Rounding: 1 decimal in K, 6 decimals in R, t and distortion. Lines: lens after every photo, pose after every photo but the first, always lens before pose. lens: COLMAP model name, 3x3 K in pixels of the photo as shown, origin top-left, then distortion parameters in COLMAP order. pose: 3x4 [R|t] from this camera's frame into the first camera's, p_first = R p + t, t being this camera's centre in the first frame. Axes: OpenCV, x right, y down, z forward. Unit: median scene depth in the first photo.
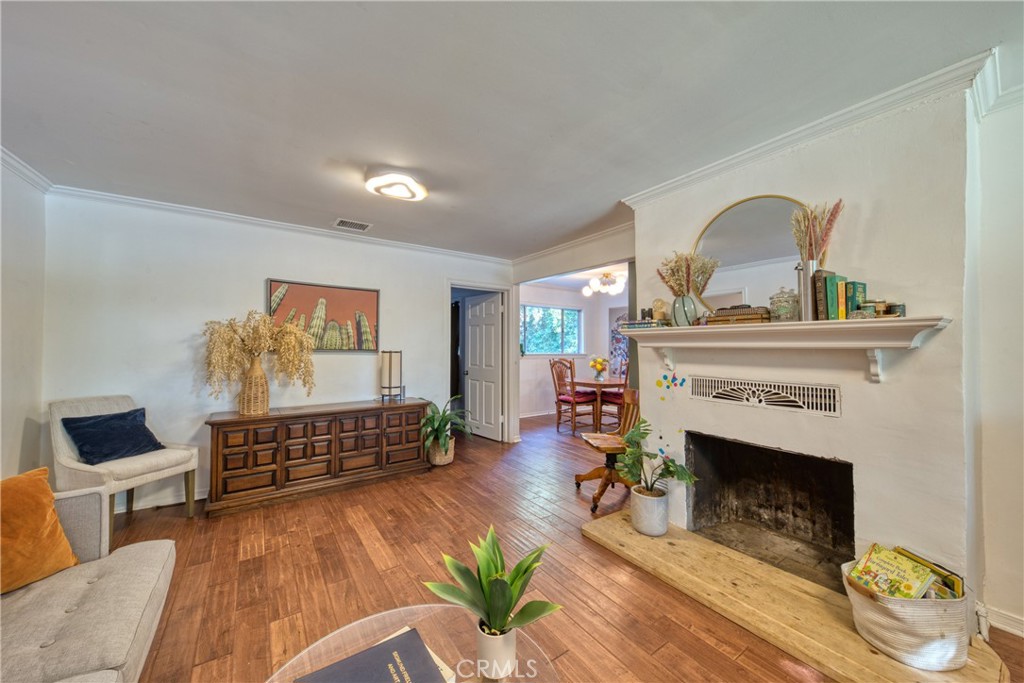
lens RADIAL K [[373.9, 0, 526.3], [0, 373.9, 334.5], [0, 0, 1]] dist [0.006730, -0.000113]
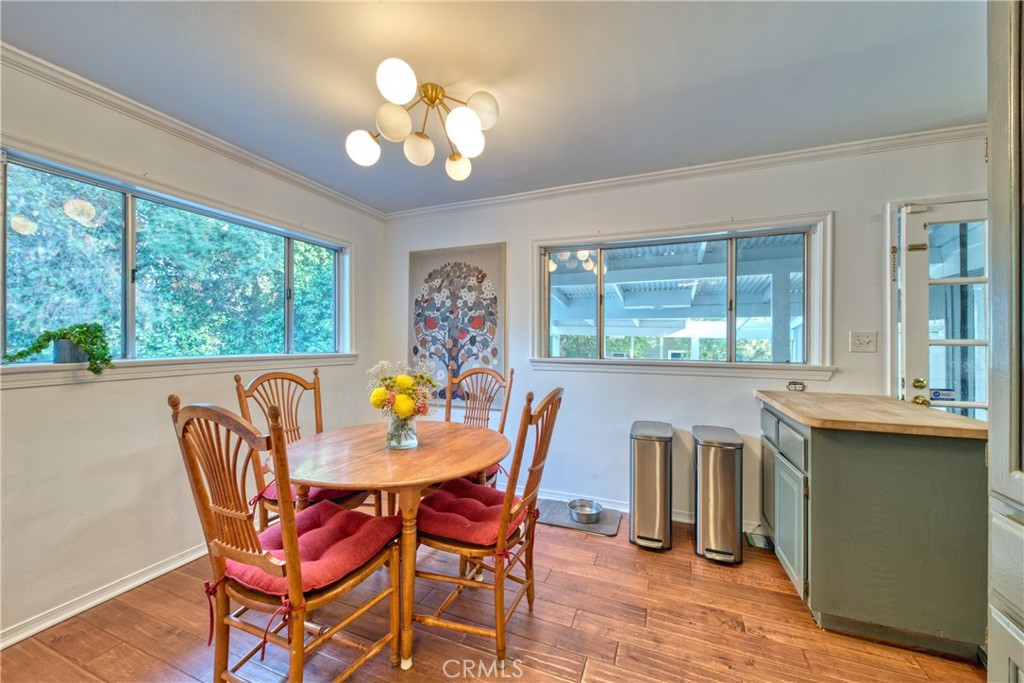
lens RADIAL K [[394.1, 0, 517.8], [0, 394.1, 339.3], [0, 0, 1]] dist [0.002367, -0.000188]
pose [[0.849846, -0.001981, 0.527027, 0.191005], [-0.016841, 0.999380, 0.030913, 0.044145], [-0.526761, -0.035147, 0.849286, 1.229437]]
